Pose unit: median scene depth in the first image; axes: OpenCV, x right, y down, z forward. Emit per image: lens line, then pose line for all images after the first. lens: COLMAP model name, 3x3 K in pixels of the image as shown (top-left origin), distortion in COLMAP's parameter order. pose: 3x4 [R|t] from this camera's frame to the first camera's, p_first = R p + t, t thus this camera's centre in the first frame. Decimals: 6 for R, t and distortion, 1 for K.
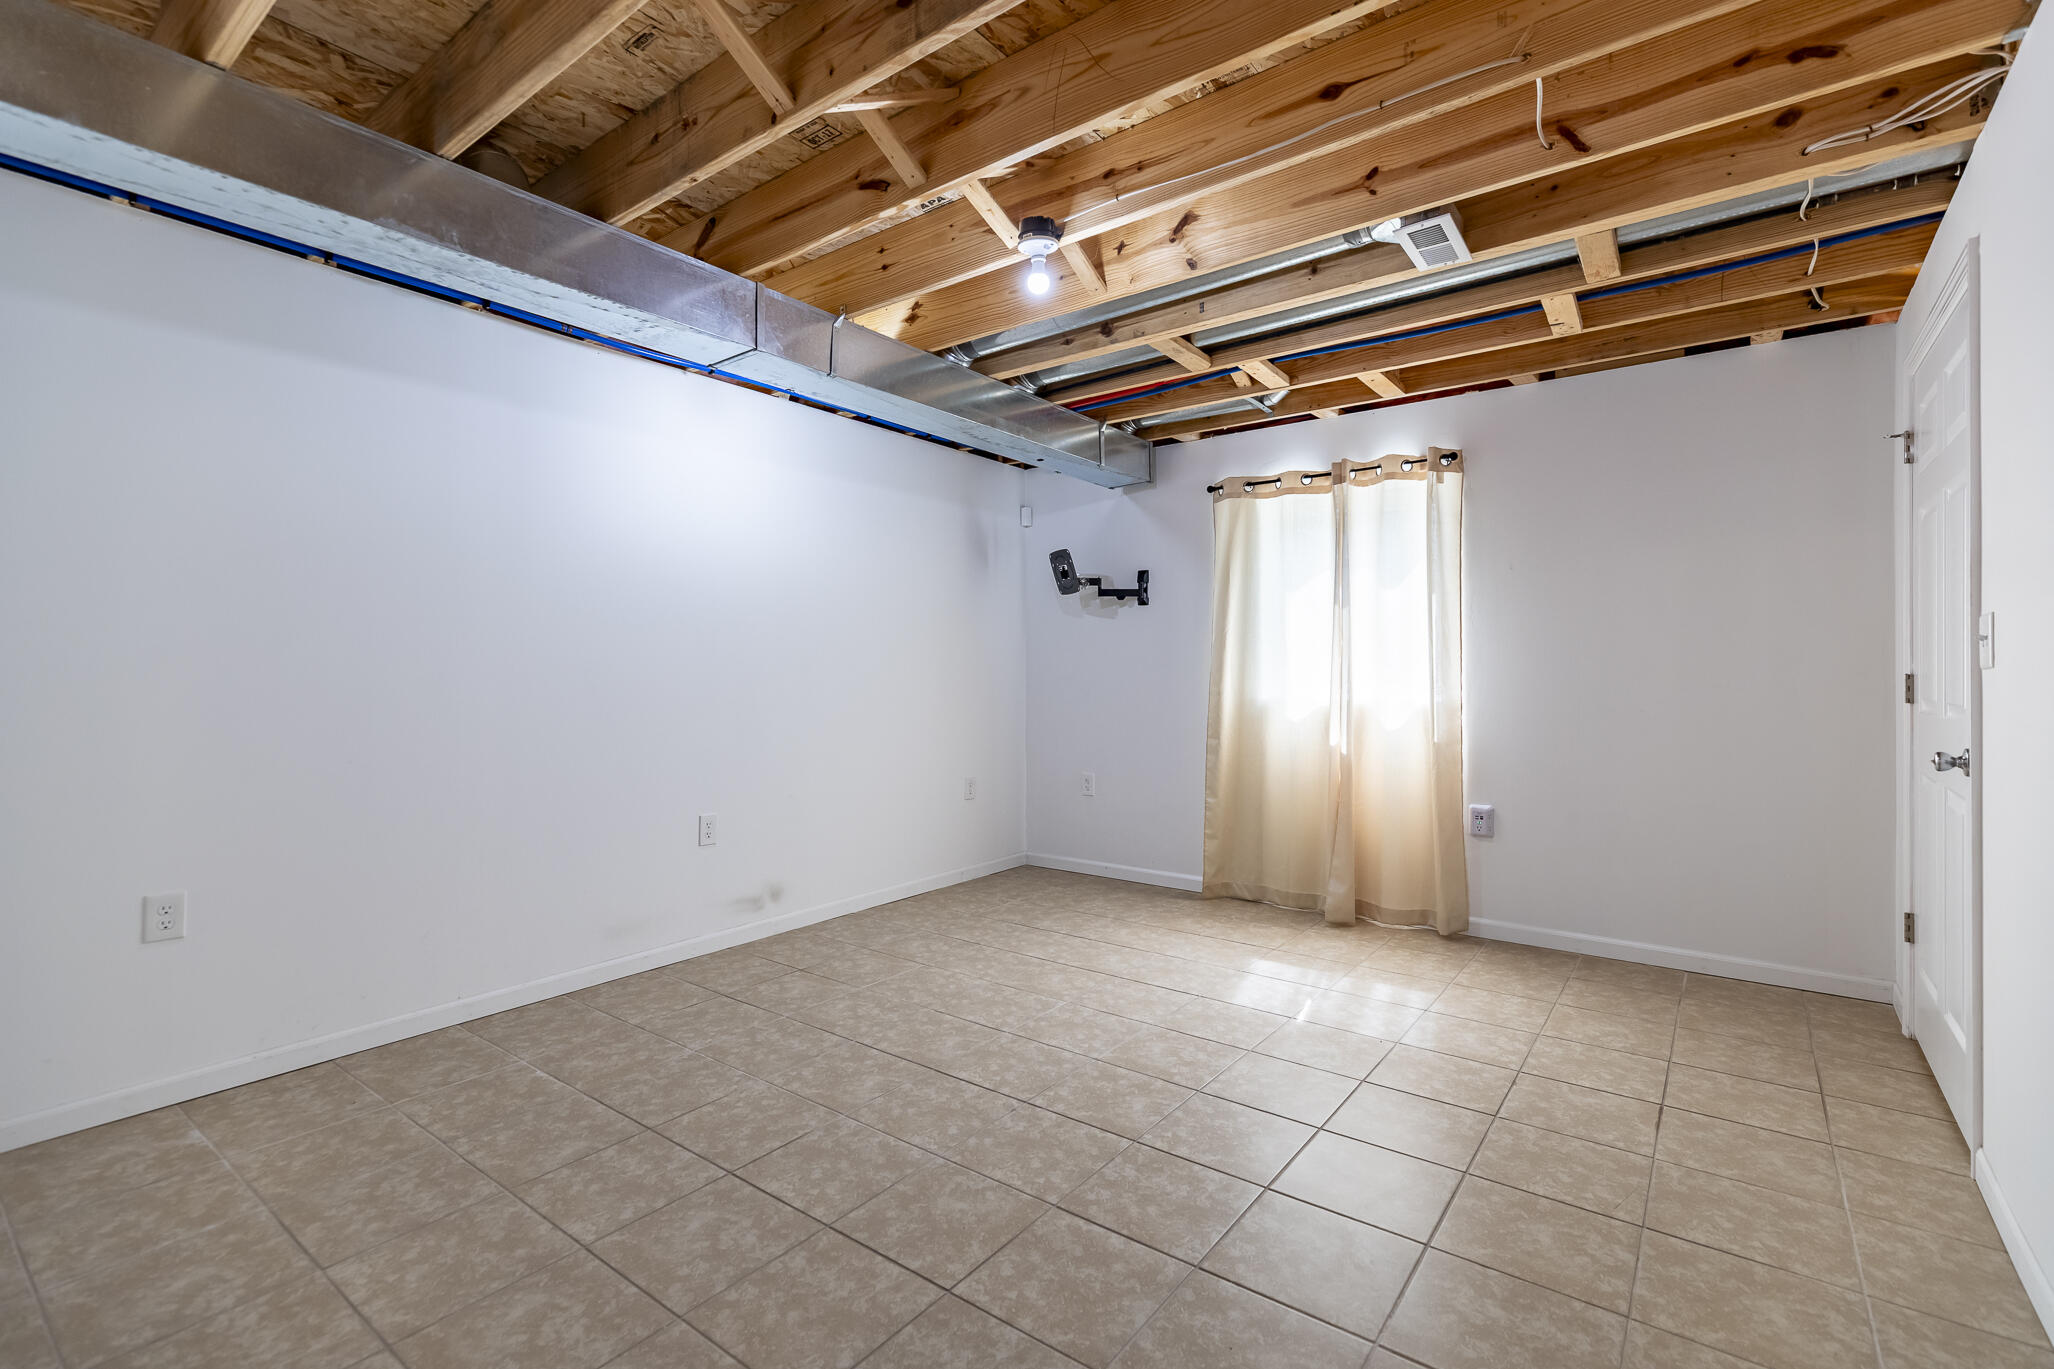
lens RADIAL K [[918.9, 0, 1034.3], [0, 918.9, 672.5], [0, 0, 1]] dist [0.005882, -0.000092]
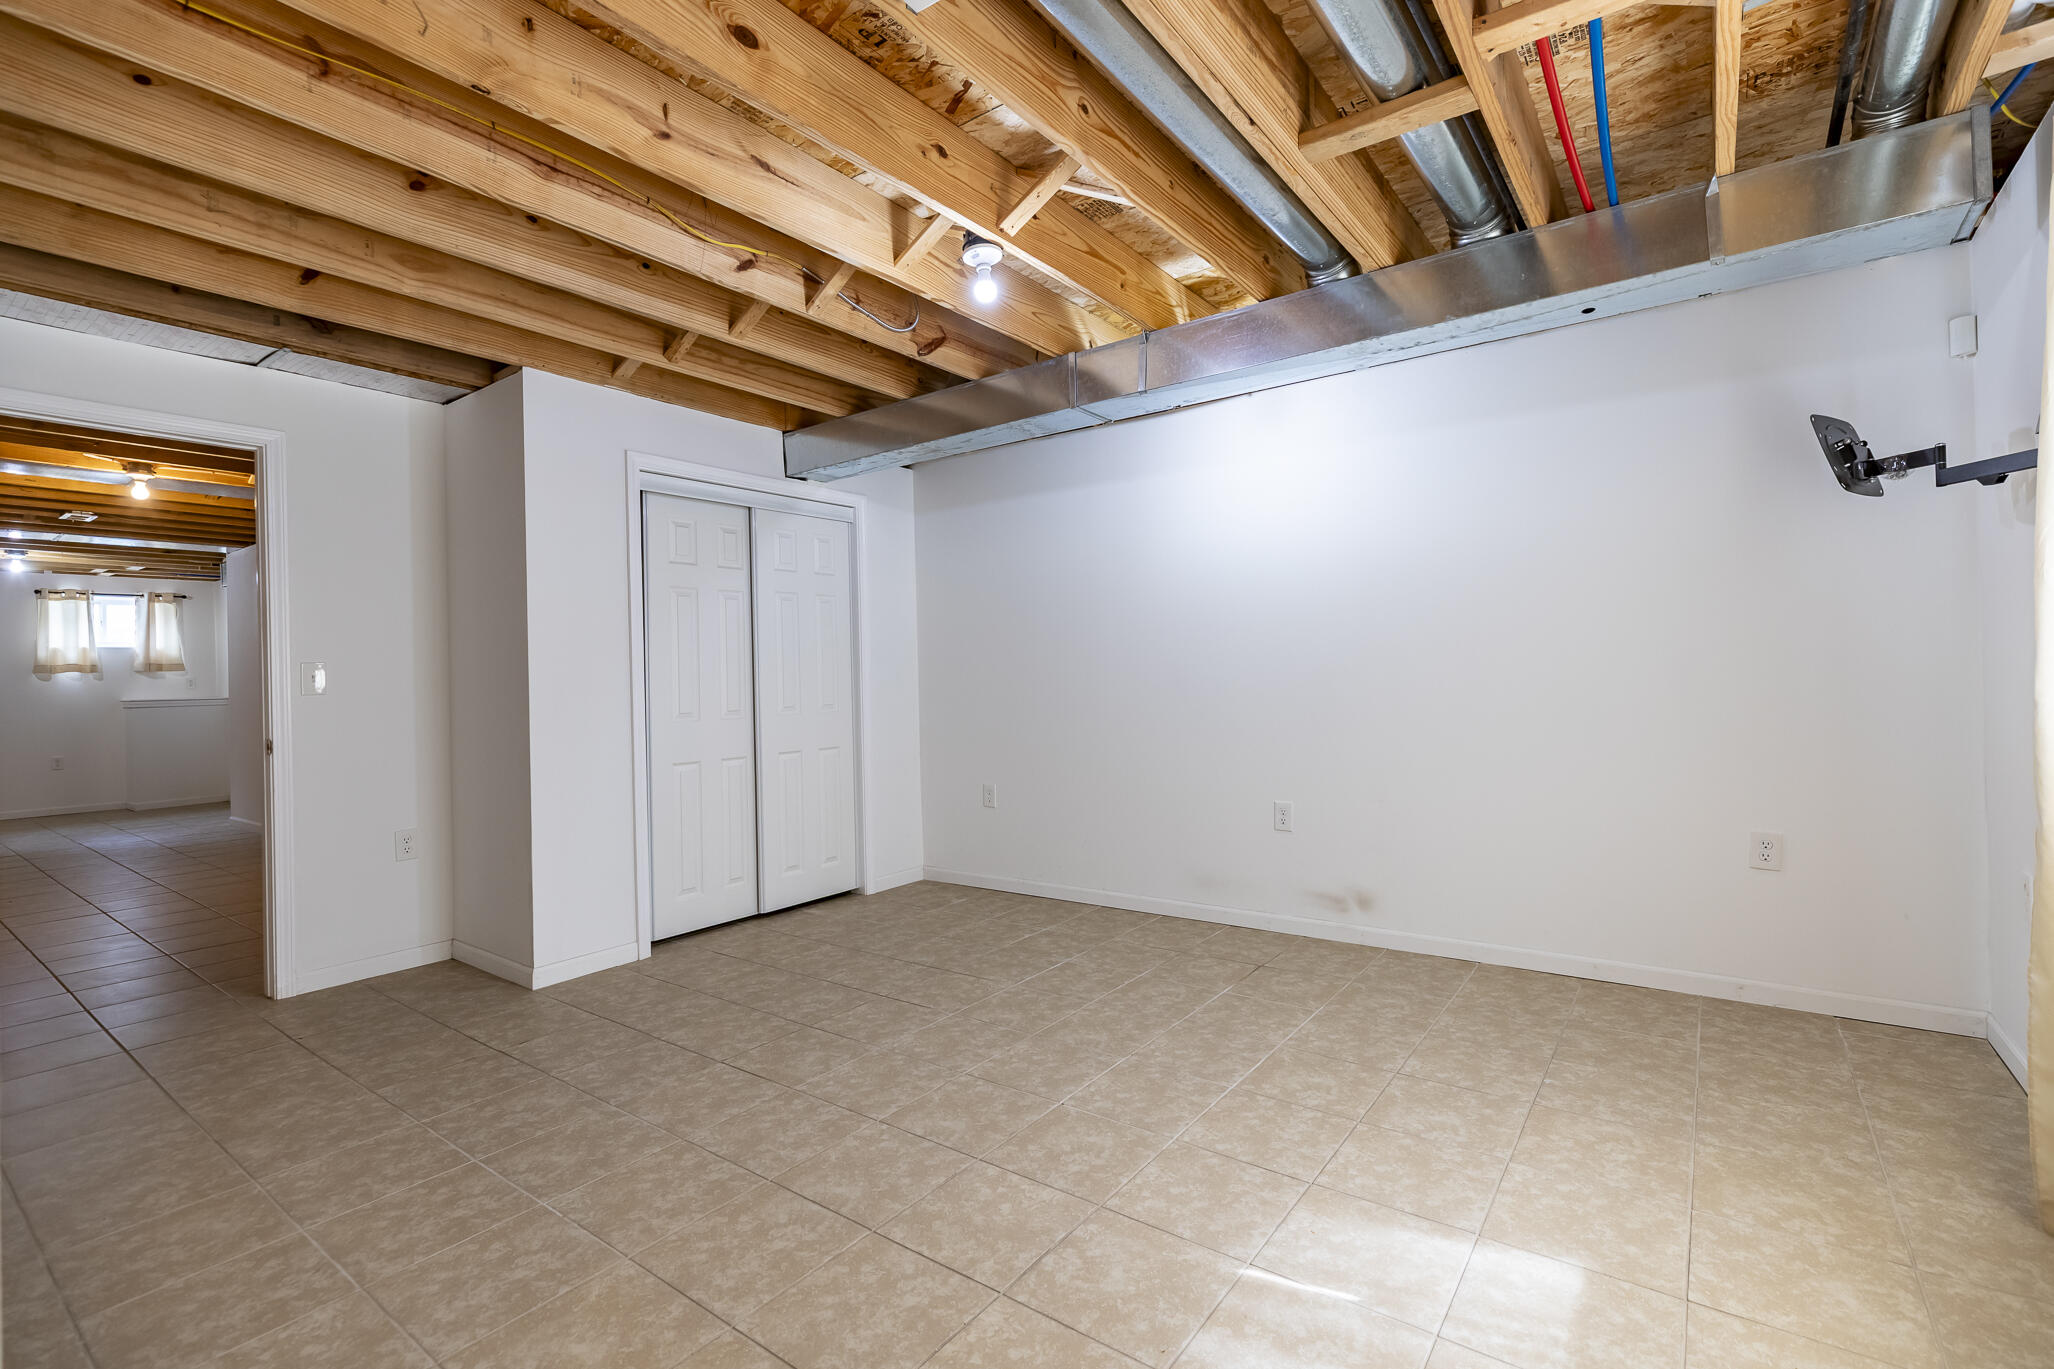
lens RADIAL K [[918.9, 0, 1034.3], [0, 918.9, 672.5], [0, 0, 1]] dist [0.005882, -0.000092]
pose [[0.011042, -0.002816, -0.999935, 0.890231], [0.023800, 0.999713, -0.002553, 0.001947], [0.999656, -0.023770, 0.011105, 0.899410]]
